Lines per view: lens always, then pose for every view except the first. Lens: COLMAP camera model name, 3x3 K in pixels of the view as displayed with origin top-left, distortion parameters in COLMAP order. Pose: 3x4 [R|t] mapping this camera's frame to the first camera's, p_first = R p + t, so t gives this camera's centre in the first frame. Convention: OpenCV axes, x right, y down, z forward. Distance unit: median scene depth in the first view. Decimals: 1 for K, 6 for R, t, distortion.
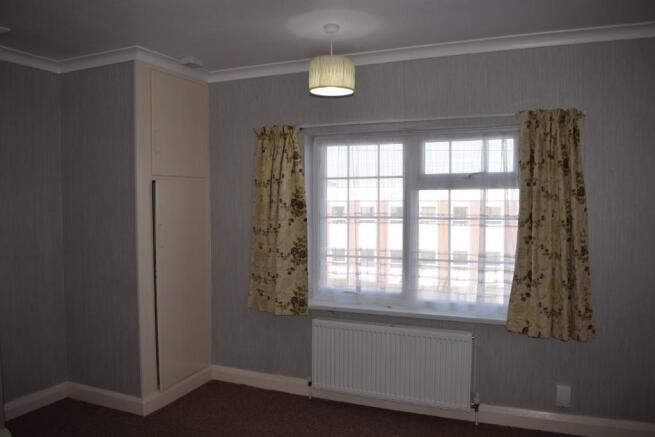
lens RADIAL K [[497.7, 0, 327.5], [0, 497.7, 218.5], [0, 0, 1]] dist [-0.040113, 0.000127]
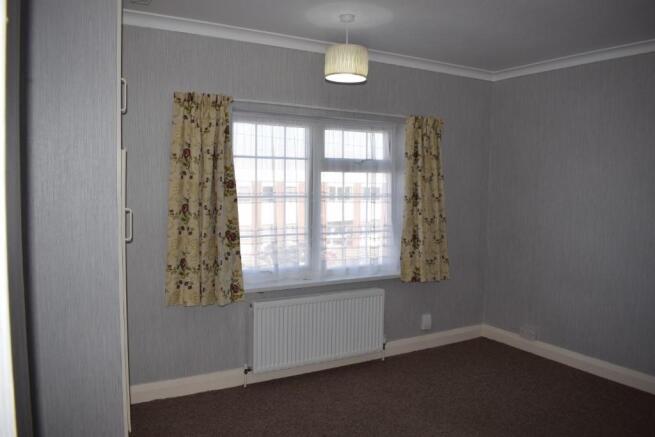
lens RADIAL K [[497.7, 0, 327.5], [0, 497.7, 218.5], [0, 0, 1]] dist [-0.040113, 0.000127]
pose [[0.628402, -0.044807, 0.776598, -0.688926], [0.011987, 0.998779, 0.047927, -0.005912], [-0.777797, -0.020808, 0.628171, 0.289556]]
